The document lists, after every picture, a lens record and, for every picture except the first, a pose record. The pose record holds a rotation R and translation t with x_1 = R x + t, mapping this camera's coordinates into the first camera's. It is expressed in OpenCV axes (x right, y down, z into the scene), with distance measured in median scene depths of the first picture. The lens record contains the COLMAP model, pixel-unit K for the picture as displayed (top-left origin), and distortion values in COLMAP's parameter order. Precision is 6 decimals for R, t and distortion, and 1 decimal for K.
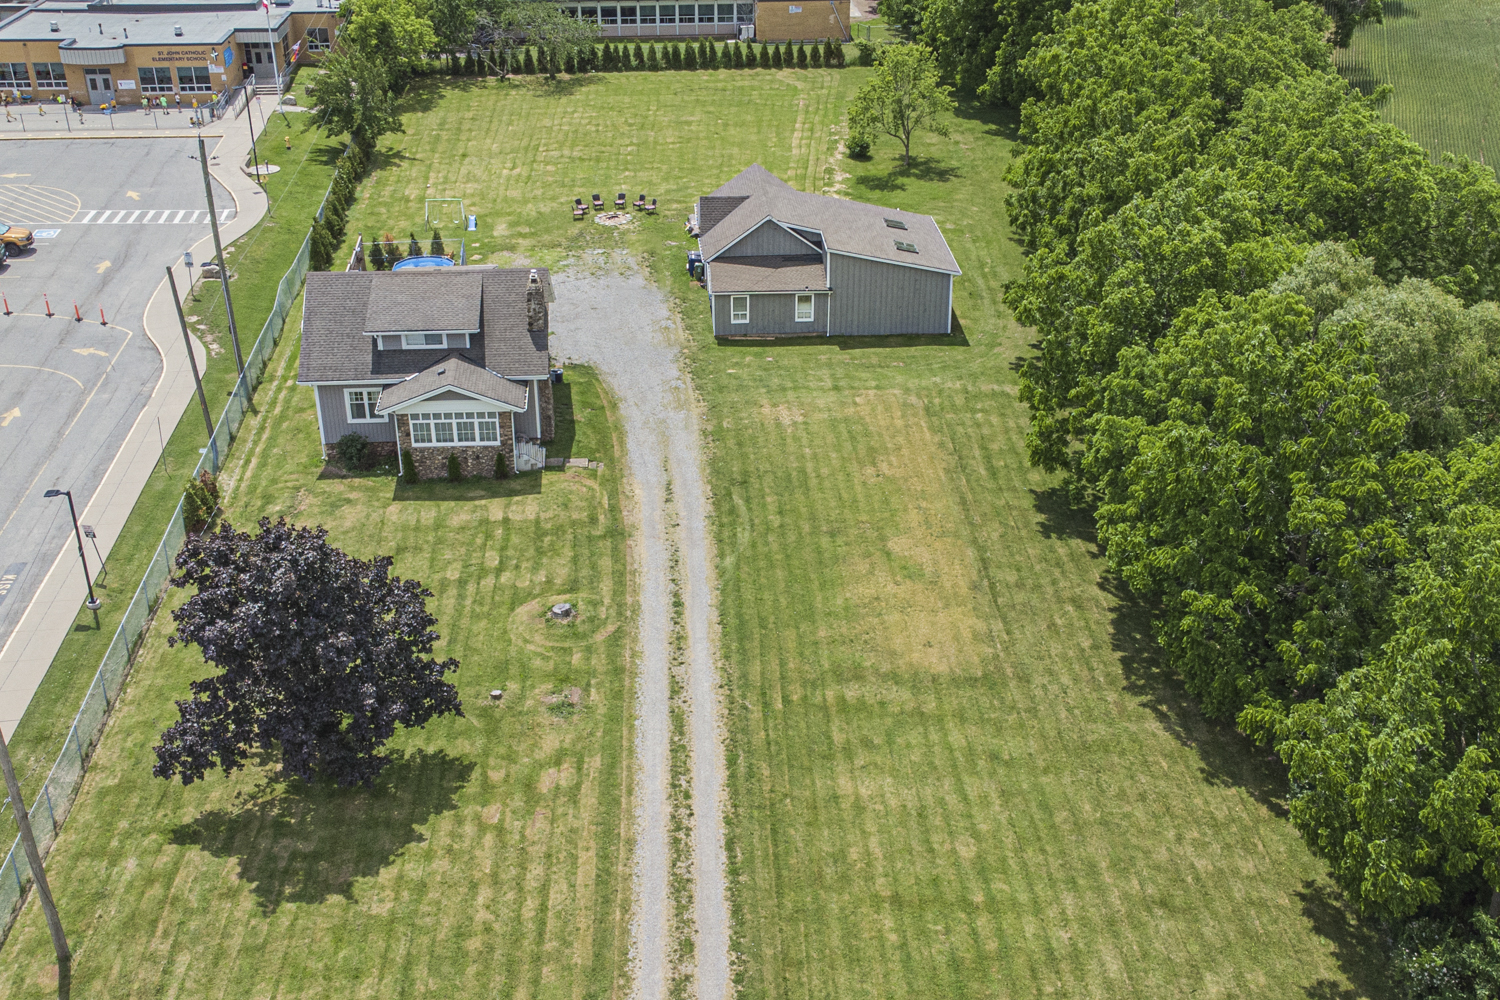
lens RADIAL K [[1542.2, 0, 706.4], [0, 1542.2, 506.5], [0, 0, 1]] dist [0.121506, -0.307556]
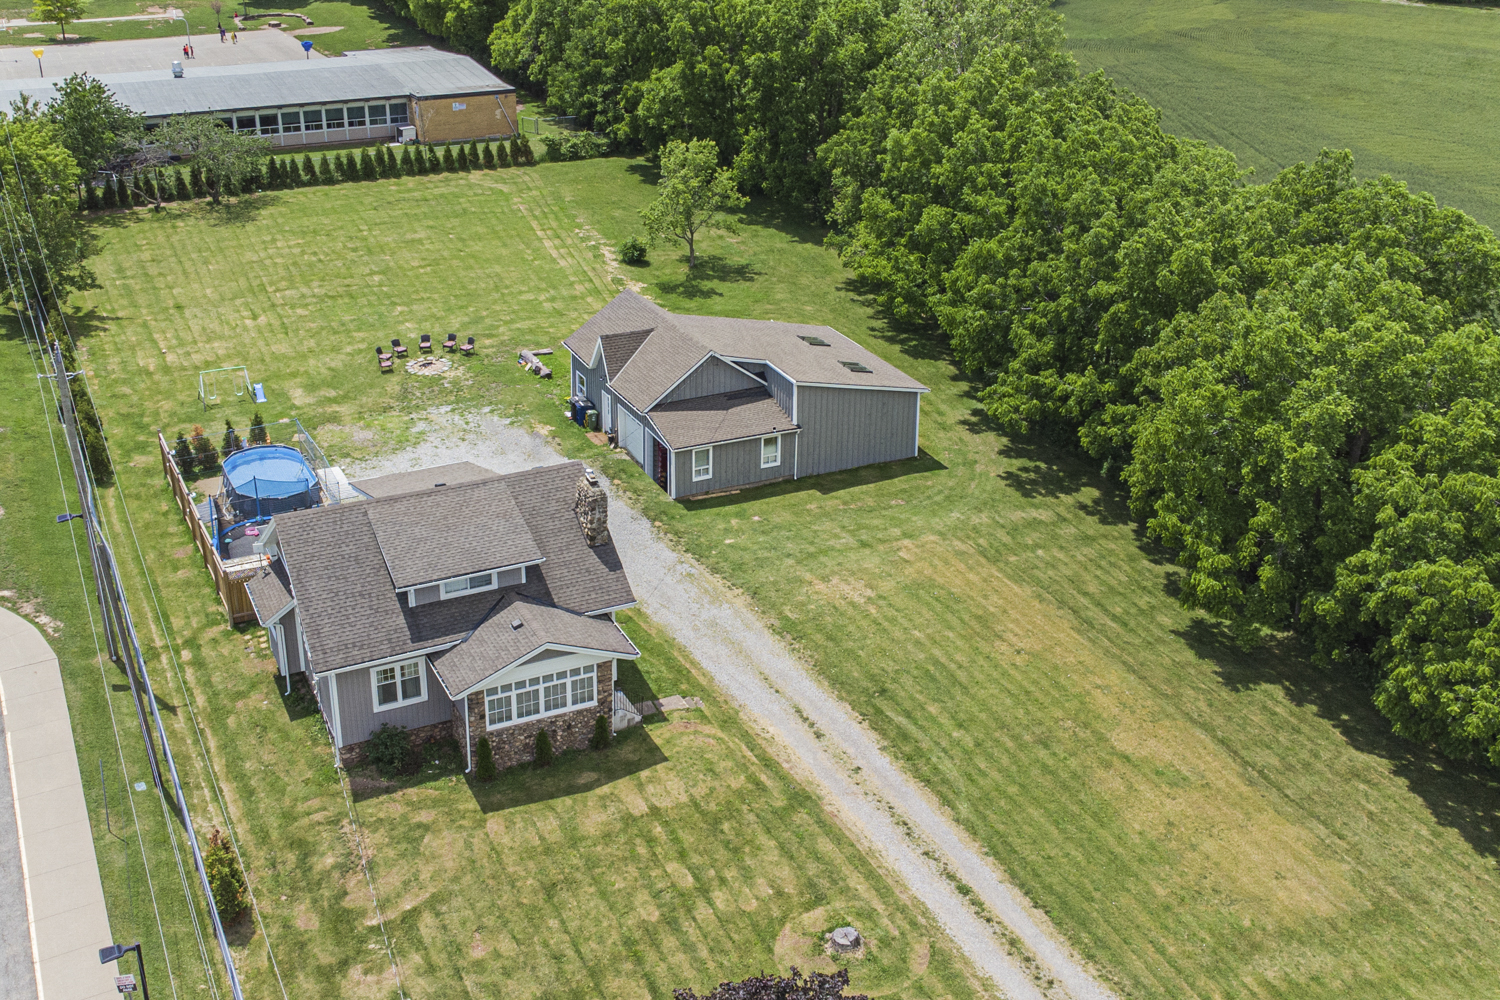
lens RADIAL K [[1520.5, 0, 653.2], [0, 1520.5, 450.5], [0, 0, 1]] dist [0.114992, -0.294866]
pose [[0.935440, -0.139373, 0.324850, -0.345537], [0.163155, 0.985480, -0.047013, -0.127648], [-0.313581, 0.096979, 0.944596, 0.286941]]
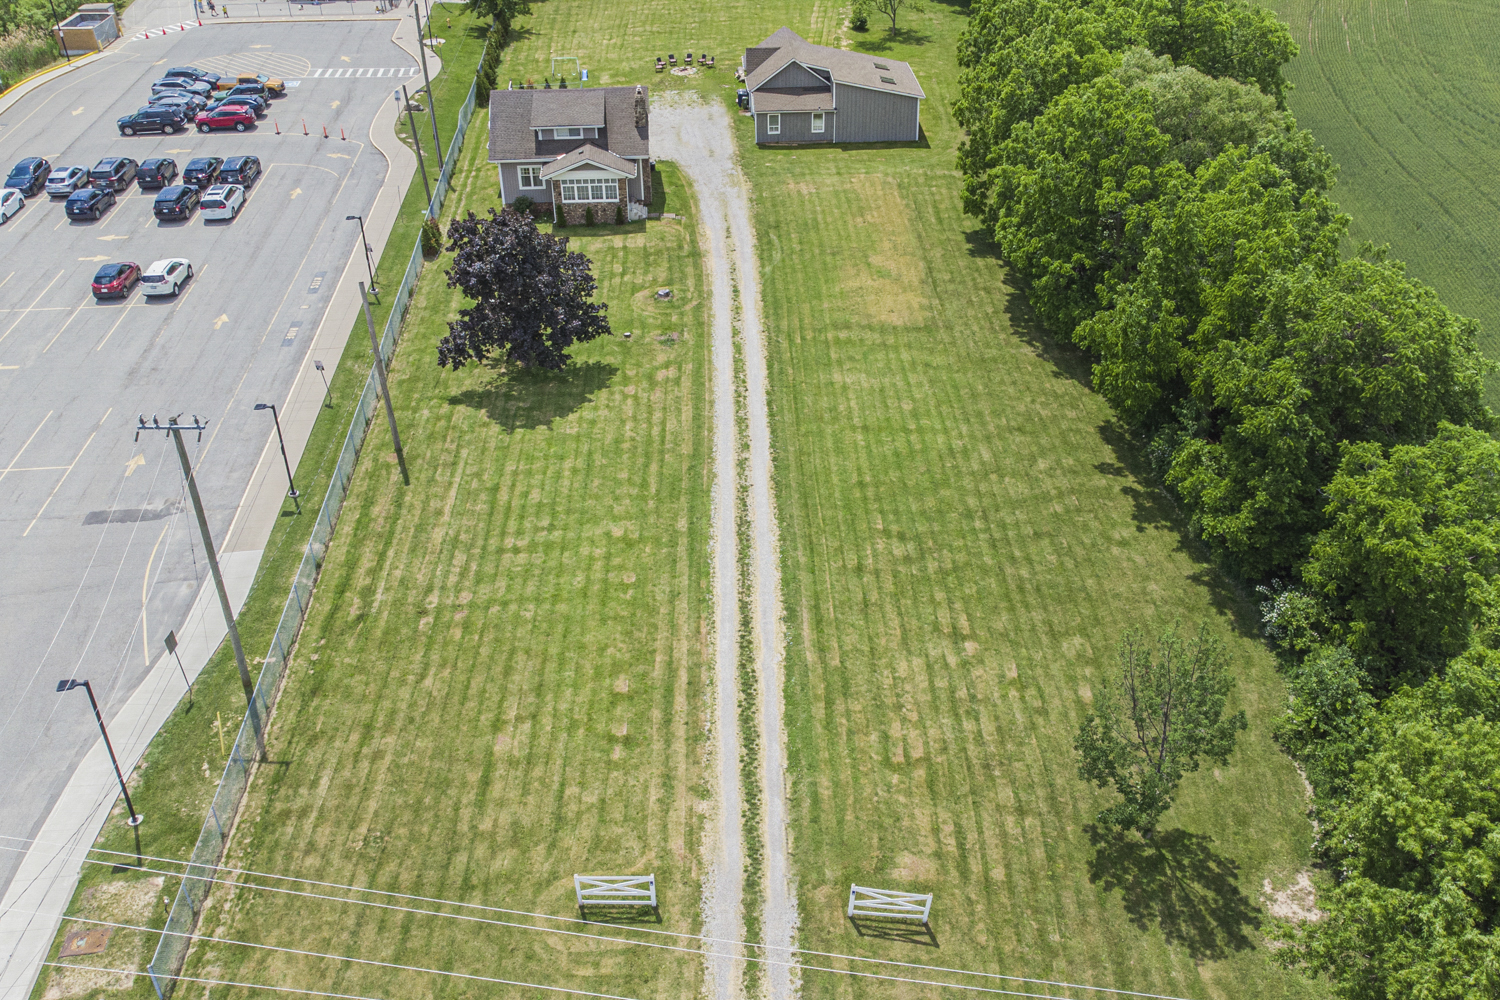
lens RADIAL K [[1254.9, 0, 716.1], [0, 1254.9, 495.7], [0, 0, 1]] dist [0.100410, -0.257190]
pose [[0.999793, -0.000629, -0.020345, -0.011440], [0.002656, 0.995009, 0.099746, 0.132126], [0.020181, -0.099780, 0.994805, -0.292025]]
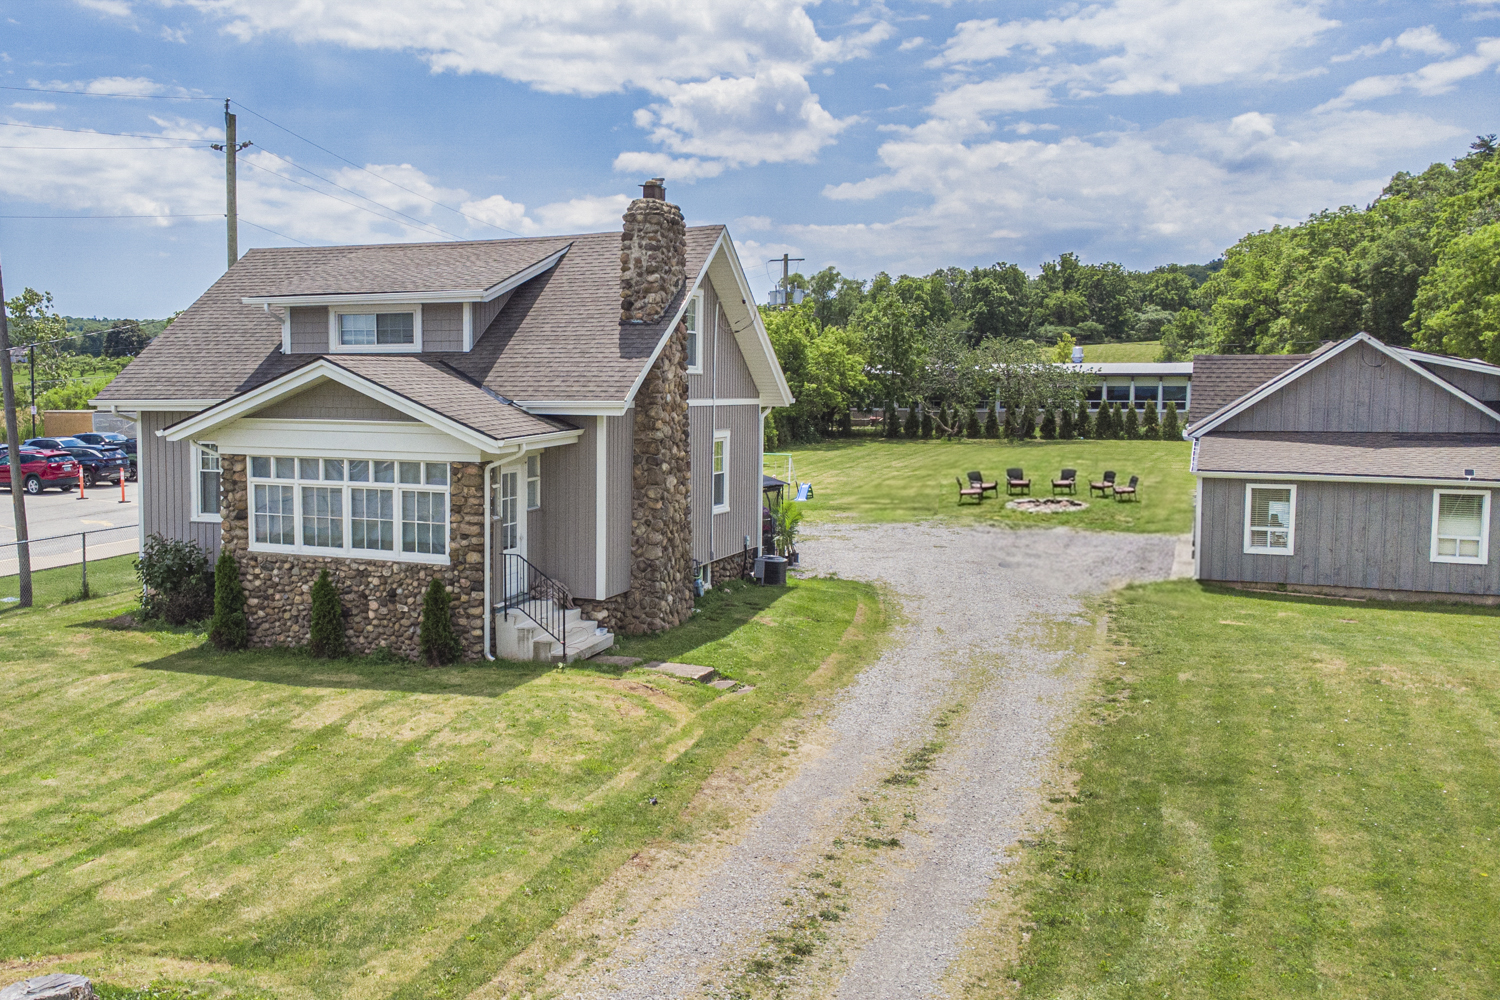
lens RADIAL K [[1391.2, 0, 556.3], [0, 1391.2, 496.8], [0, 0, 1]] dist [0.002725, 0.090943]
pose [[0.883063, 0.045742, -0.467019, 0.035760], [-0.225742, 0.913919, -0.337332, 0.048648], [0.411388, 0.403312, 0.817374, 0.775255]]
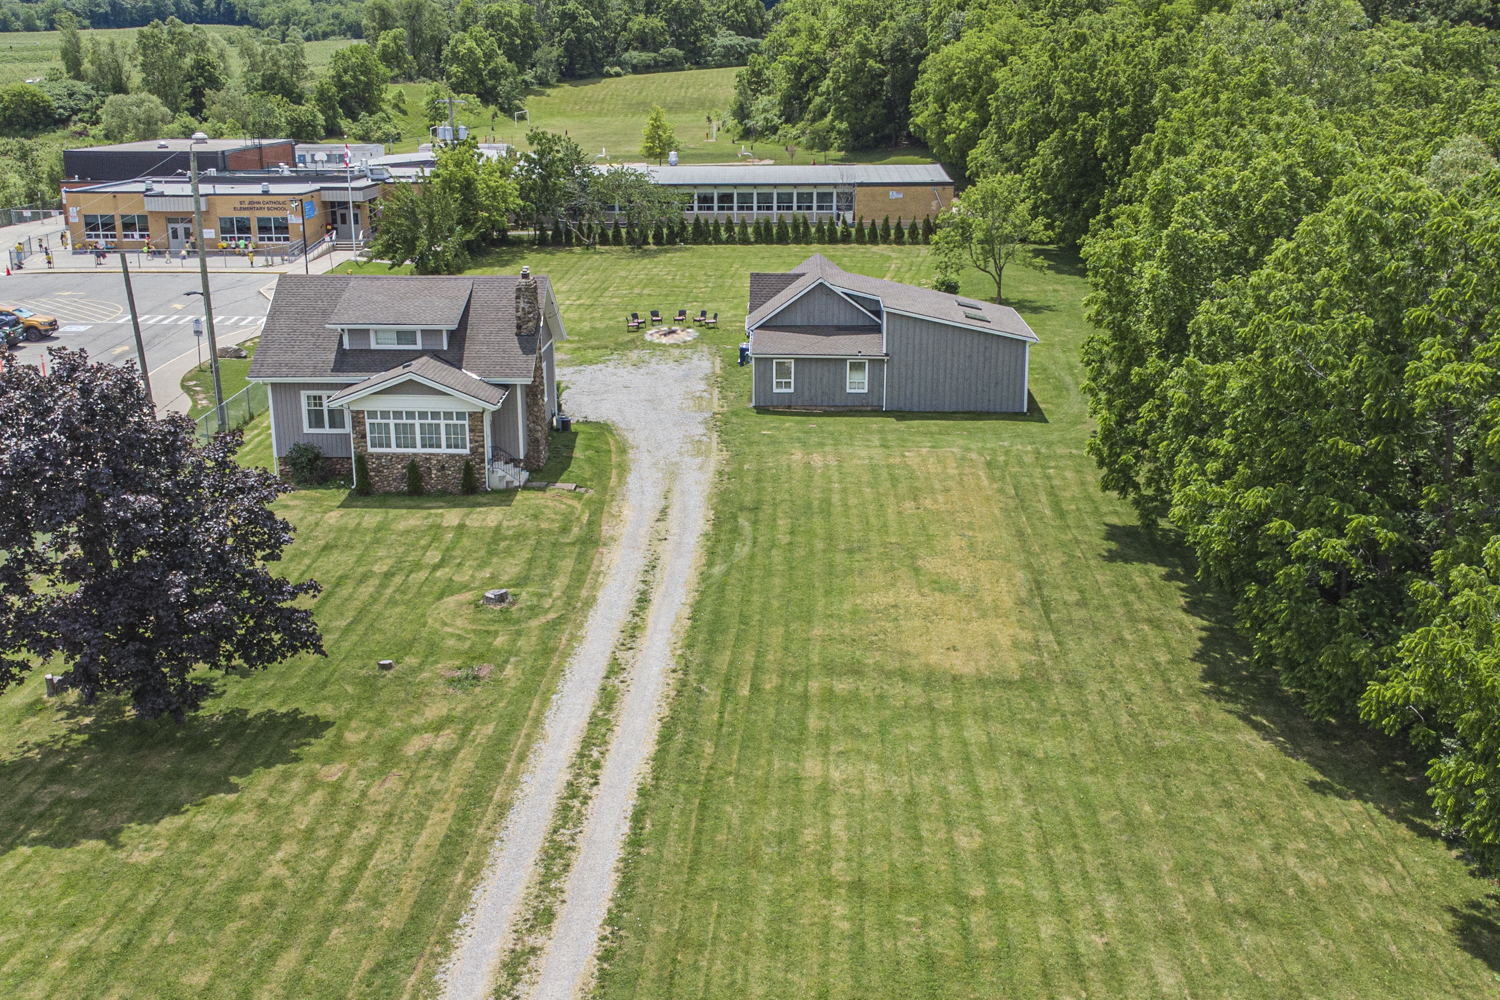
lens RADIAL K [[1542.2, 0, 706.4], [0, 1542.2, 506.5], [0, 0, 1]] dist [0.121506, -0.307556]
pose [[0.995055, 0.029568, -0.094827, 0.081372], [-0.048595, 0.977530, -0.205116, 0.163569], [0.086631, 0.208710, 0.974133, 0.193987]]
